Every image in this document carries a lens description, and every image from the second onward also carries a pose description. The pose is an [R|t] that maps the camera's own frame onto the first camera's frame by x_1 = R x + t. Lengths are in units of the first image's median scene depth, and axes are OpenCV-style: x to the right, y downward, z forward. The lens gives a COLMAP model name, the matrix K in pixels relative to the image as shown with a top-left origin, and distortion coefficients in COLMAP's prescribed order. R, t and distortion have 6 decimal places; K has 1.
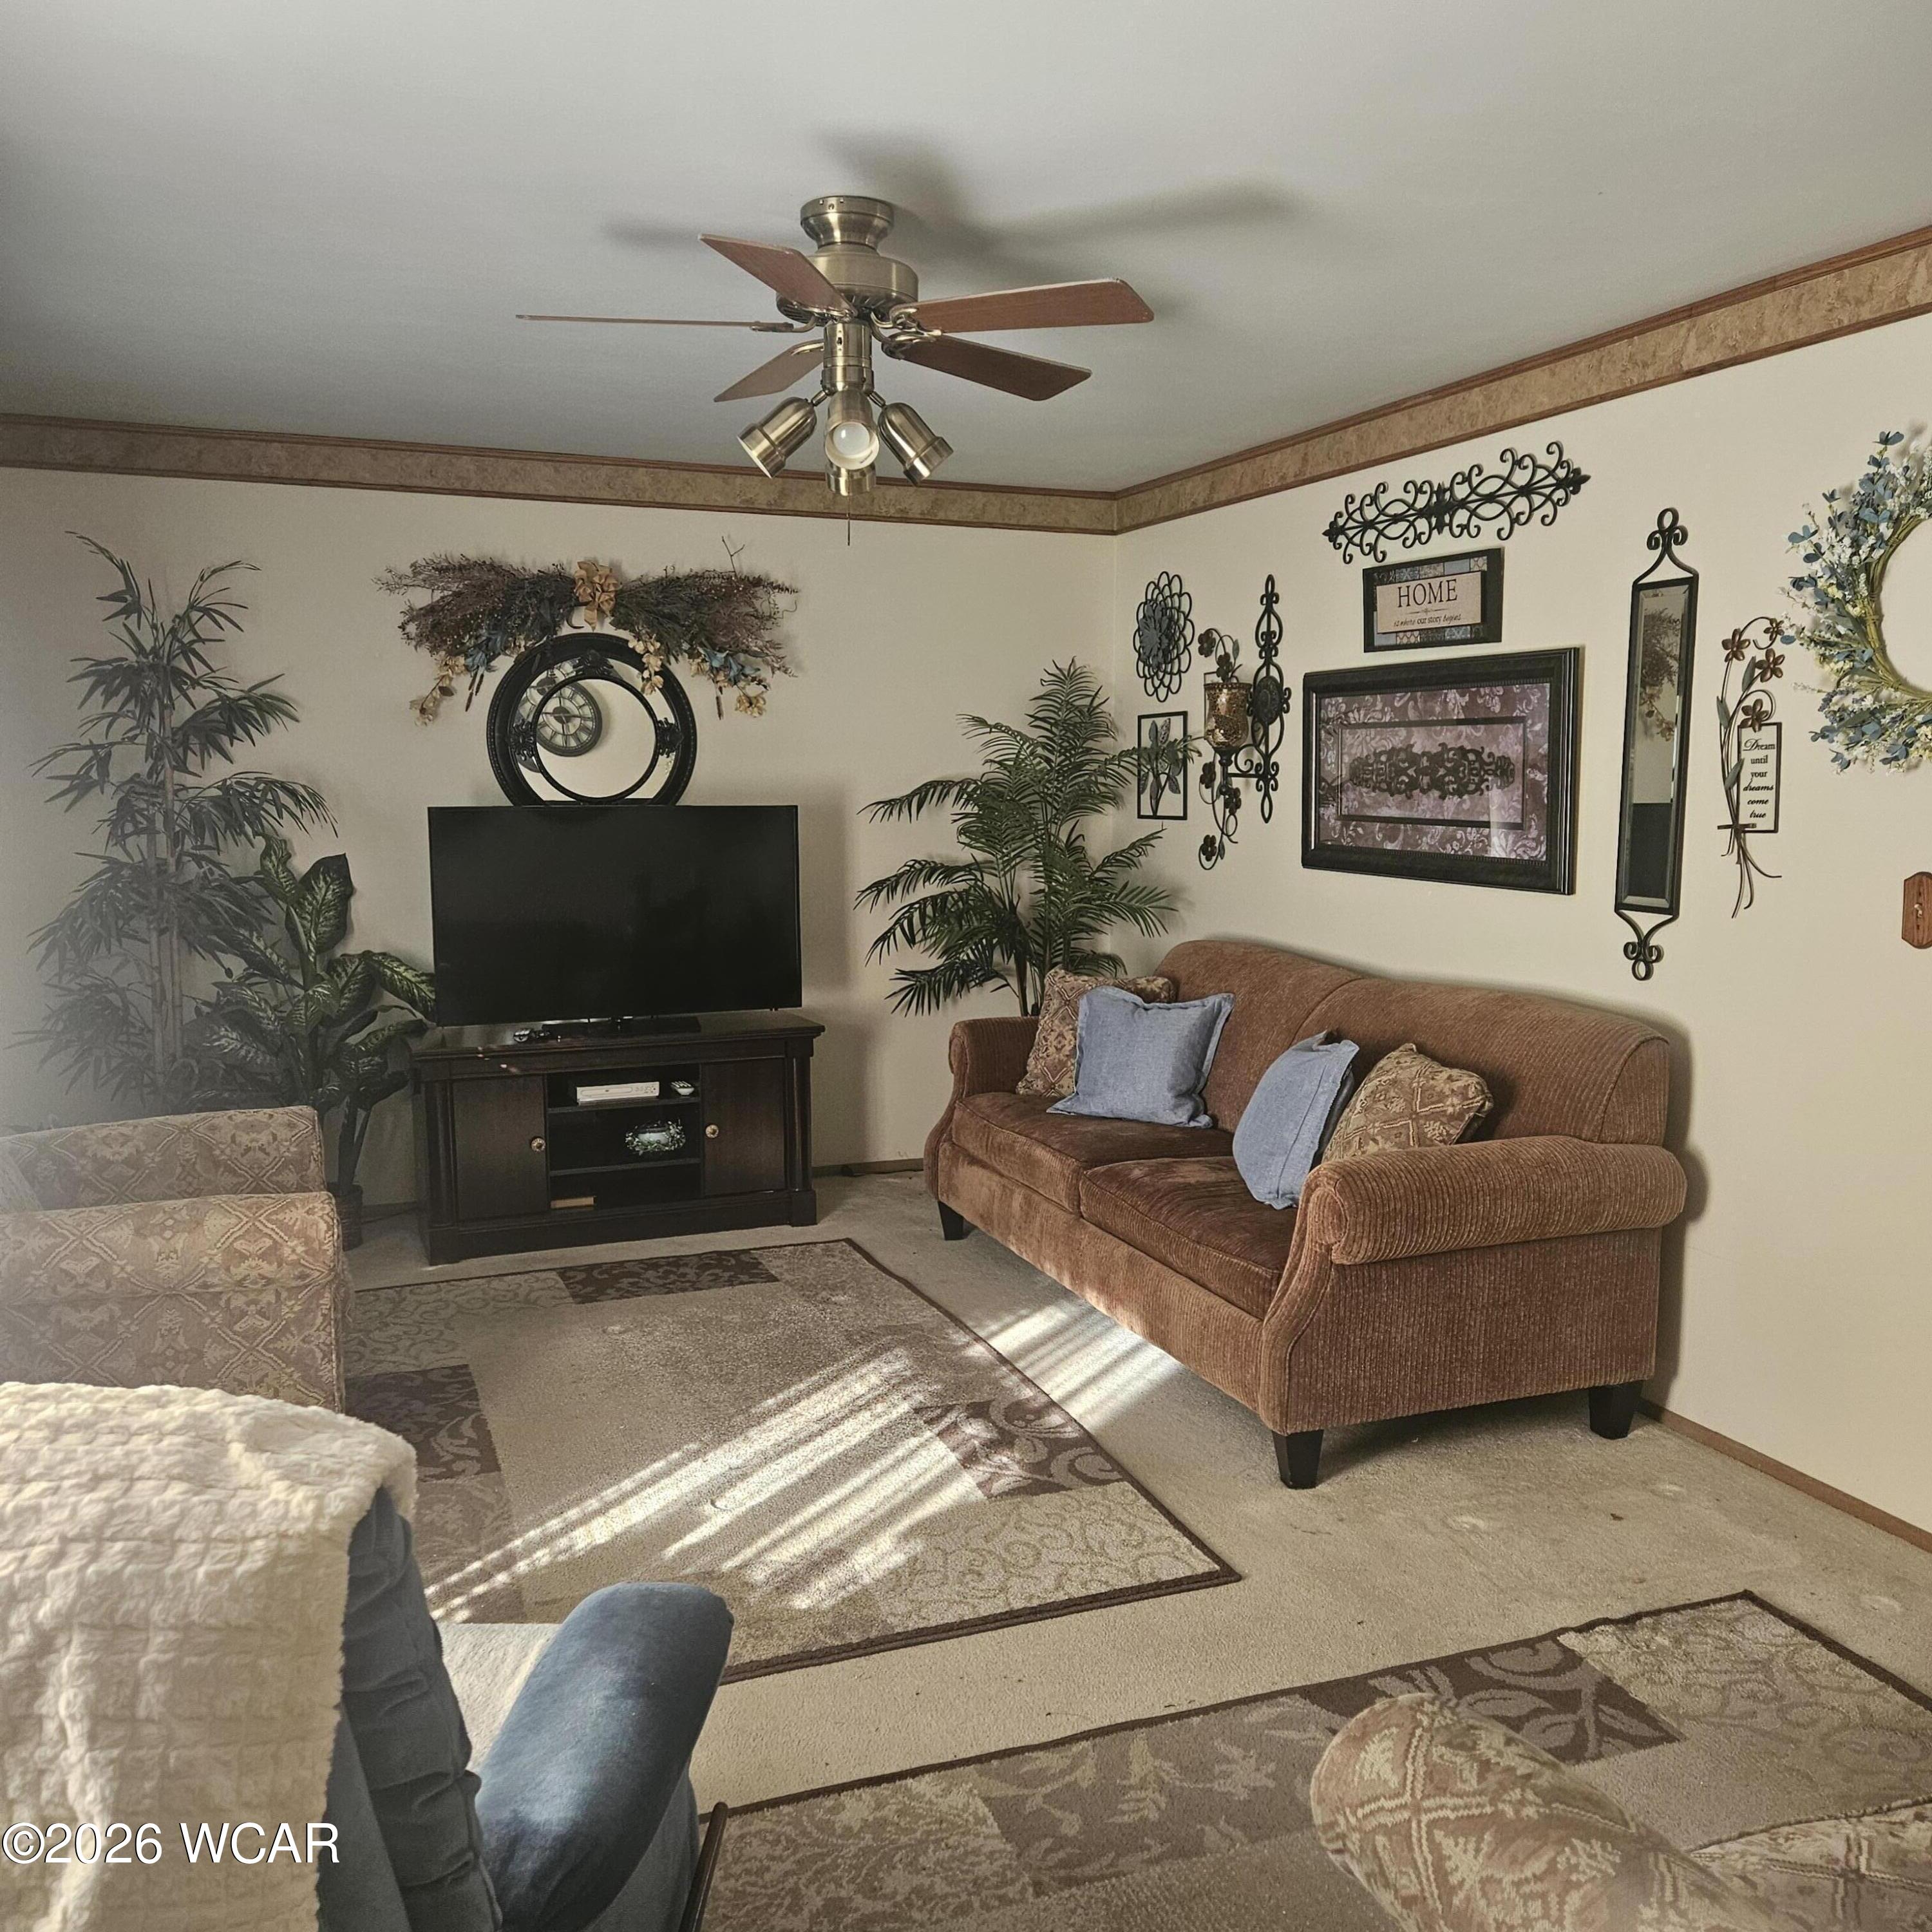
lens RADIAL K [[1710.4, 0, 968.9], [0, 1710.4, 959.8], [0, 0, 1]] dist [0.057895, -0.008315]
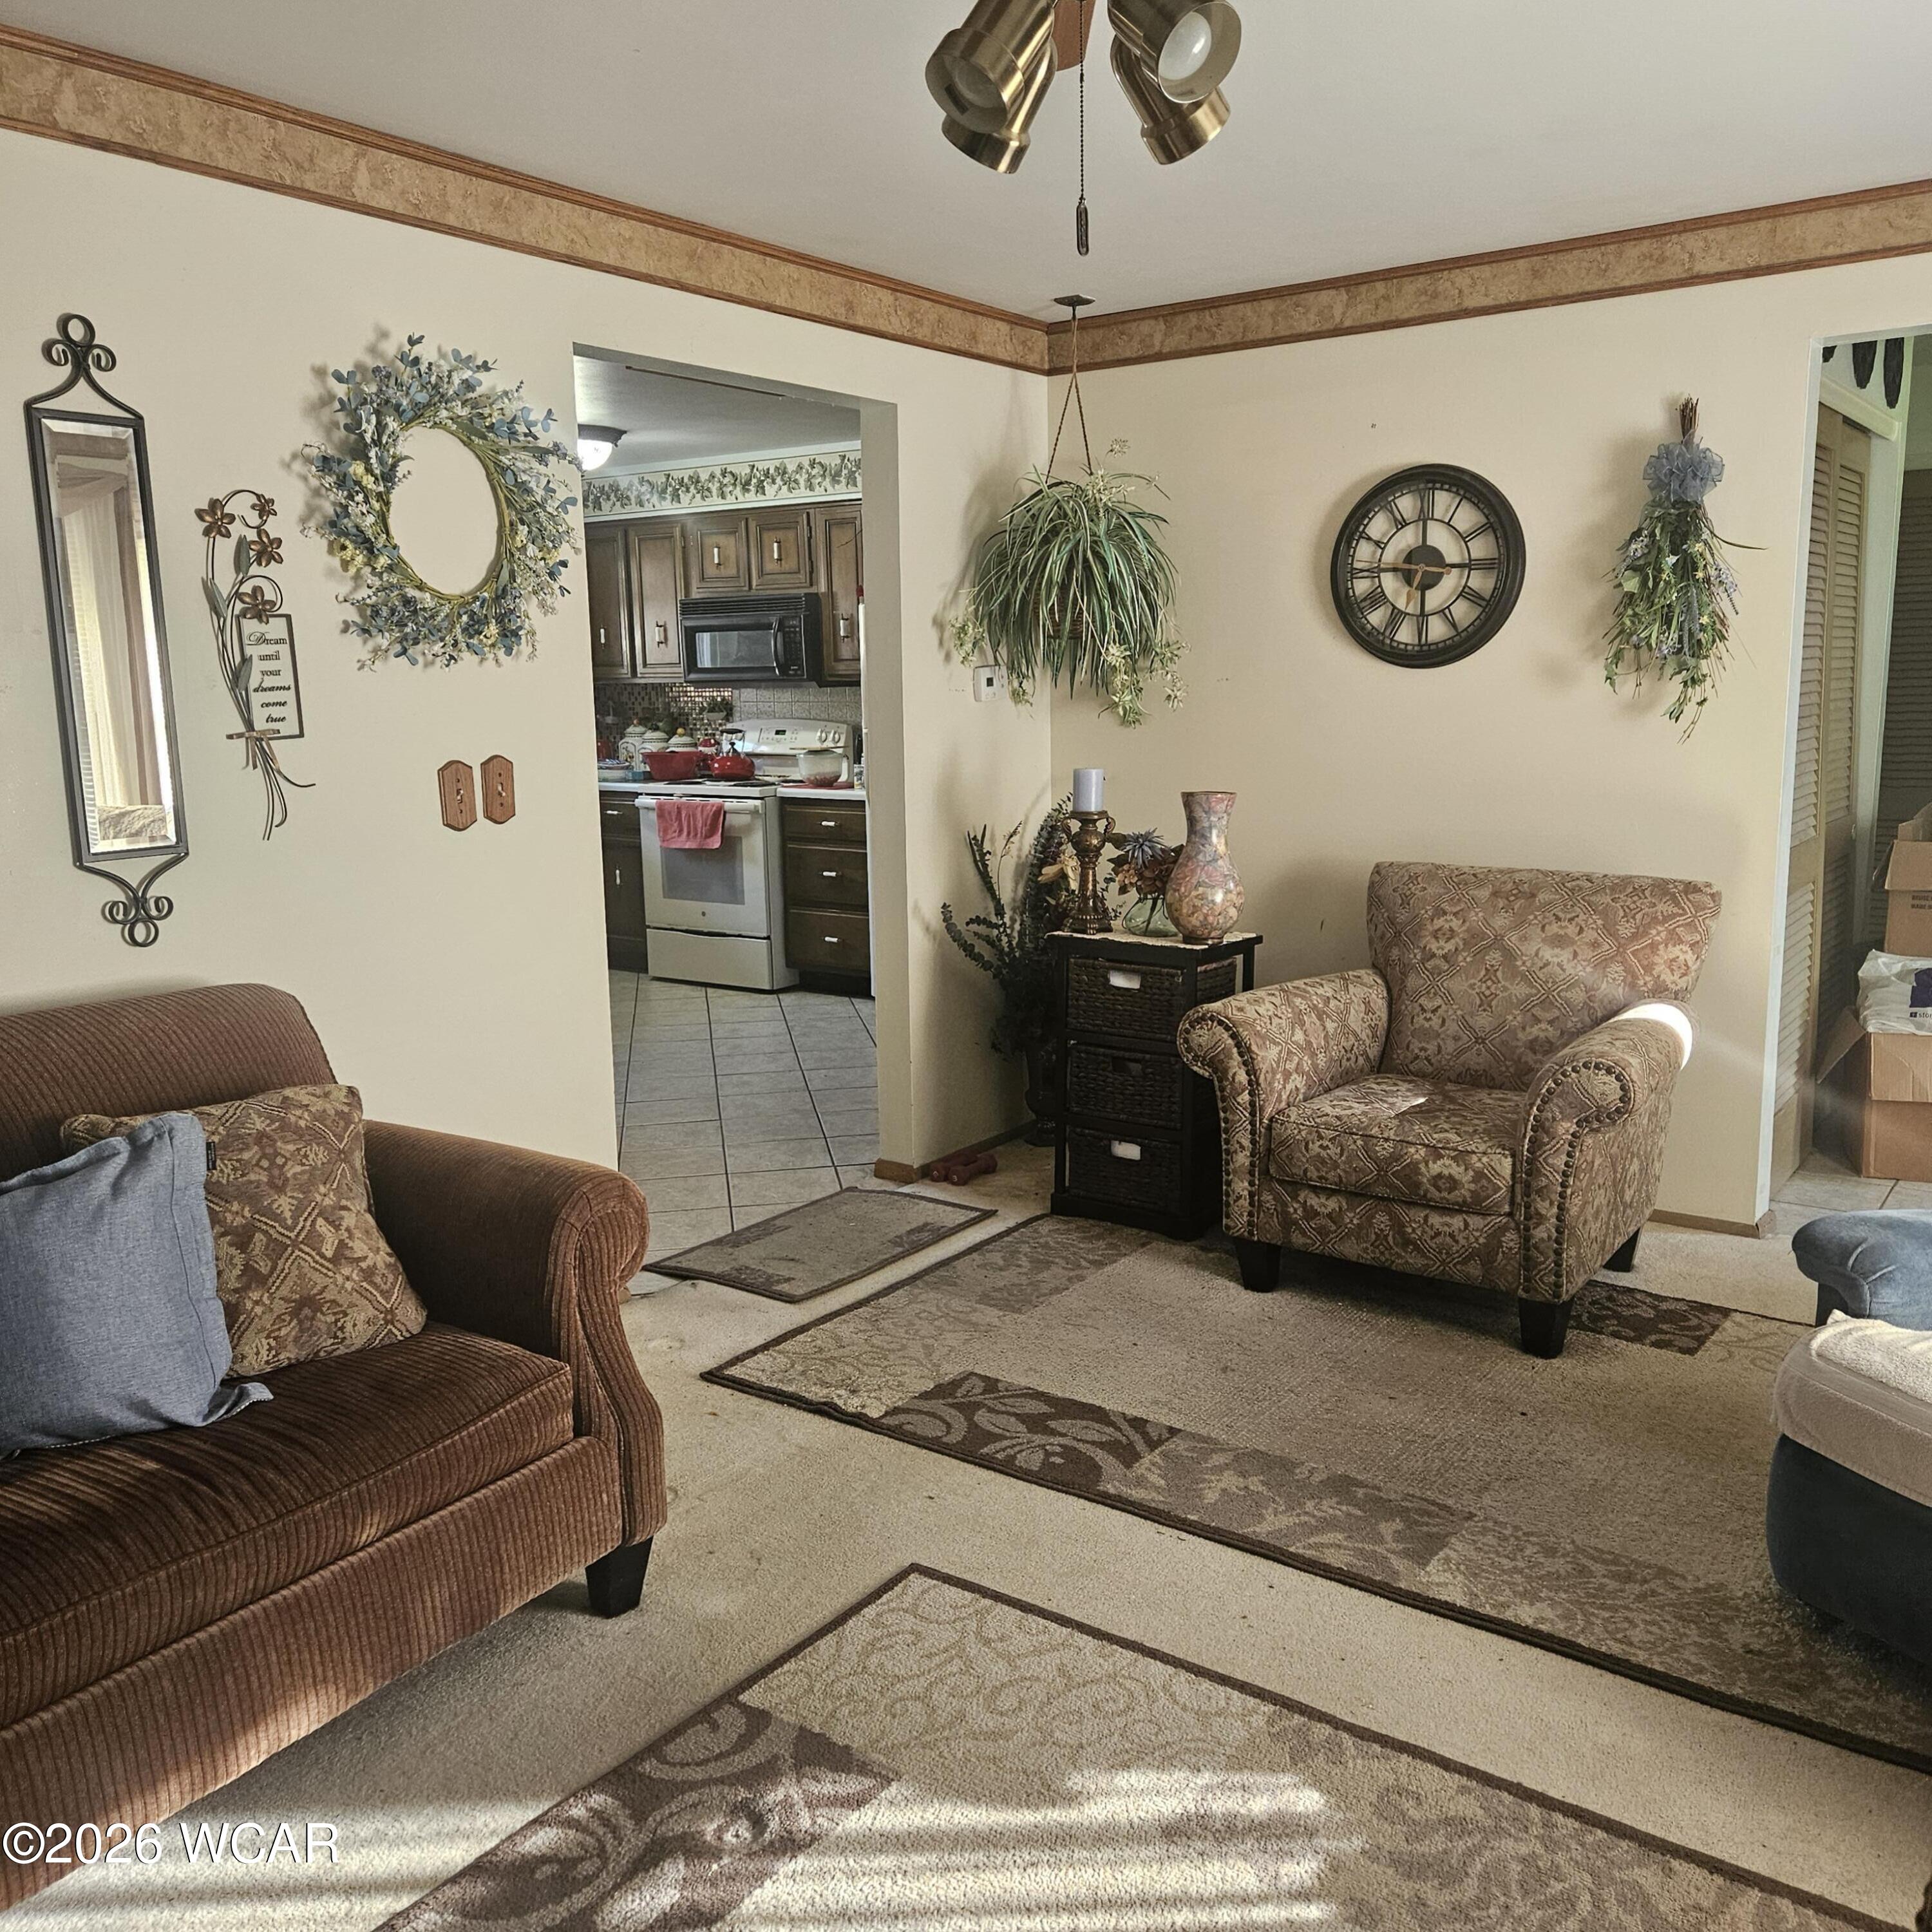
lens RADIAL K [[1739.4, 0, 965.0], [0, 1739.4, 929.0], [0, 0, 1]] dist [0.120862, -0.128489]
pose [[-0.553540, -0.122934, 0.823699, -0.491966], [0.106514, 0.970473, 0.216418, -0.136548], [-0.825983, 0.207532, -0.524101, 1.196289]]
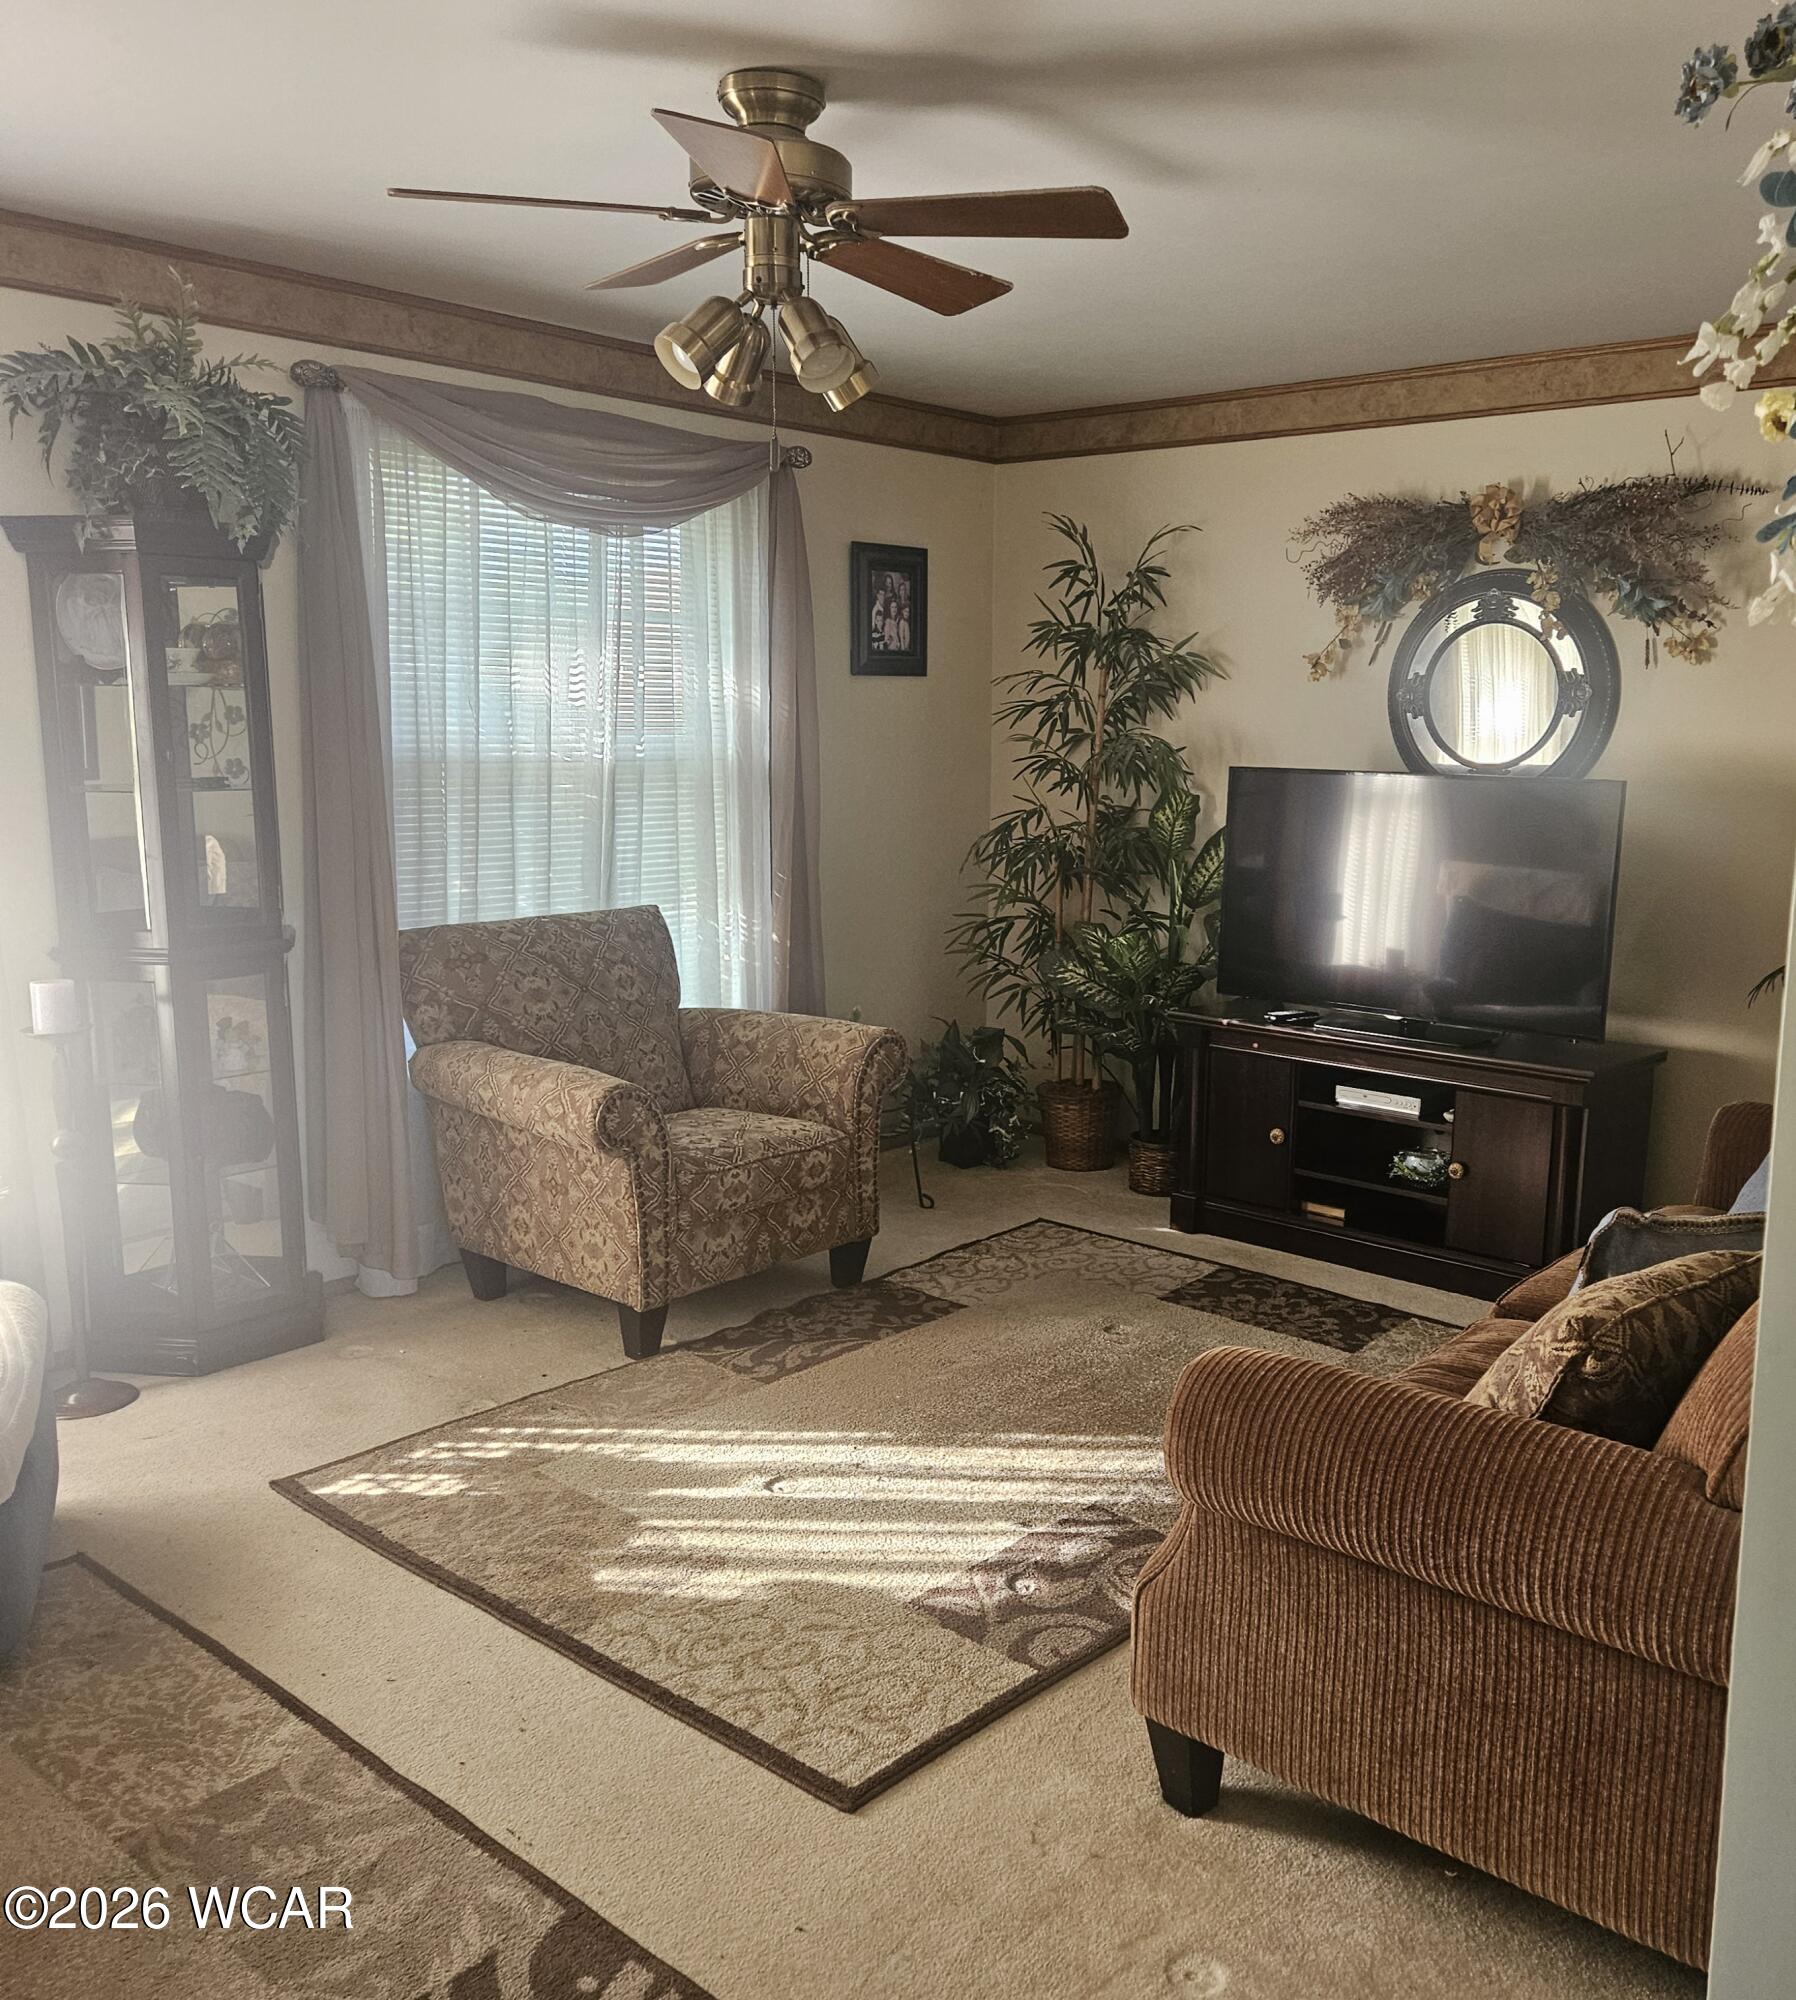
lens RADIAL K [[1761.7, 0, 1002.0], [0, 1761.7, 998.5], [0, 0, 1]] dist [0.091309, -0.107575]
pose [[0.488159, 0.150566, -0.859669, 0.697017], [-0.115844, 0.987469, 0.107168, -0.073055], [0.865032, 0.047272, 0.499484, 0.559328]]
